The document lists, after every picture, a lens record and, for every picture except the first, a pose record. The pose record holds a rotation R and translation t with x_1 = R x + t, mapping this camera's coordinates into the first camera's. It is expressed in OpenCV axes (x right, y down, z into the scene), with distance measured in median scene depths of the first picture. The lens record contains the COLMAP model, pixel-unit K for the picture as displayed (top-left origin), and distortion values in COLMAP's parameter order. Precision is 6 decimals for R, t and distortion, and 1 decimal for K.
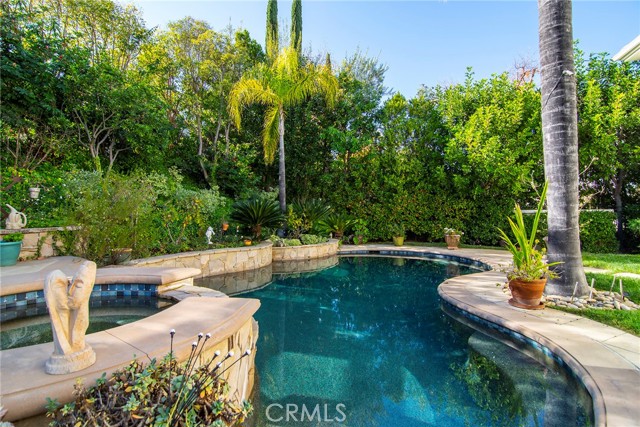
lens RADIAL K [[309.6, 0, 317.4], [0, 309.6, 214.1], [0, 0, 1]] dist [0.000174, -0.013376]
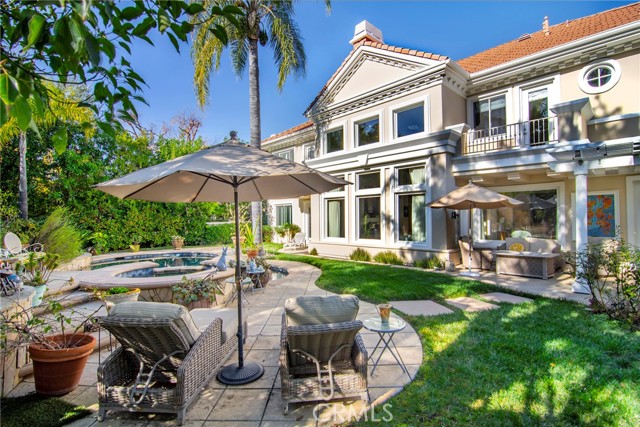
lens RADIAL K [[293.7, 0, 342.3], [0, 293.7, 216.1], [0, 0, 1]] dist [-0.042827, -0.000417]
pose [[0.409117, -0.001531, 0.912481, -0.488360], [0.021188, 0.999745, -0.007822, -0.020646], [-0.912236, 0.022534, 0.409045, -0.296610]]
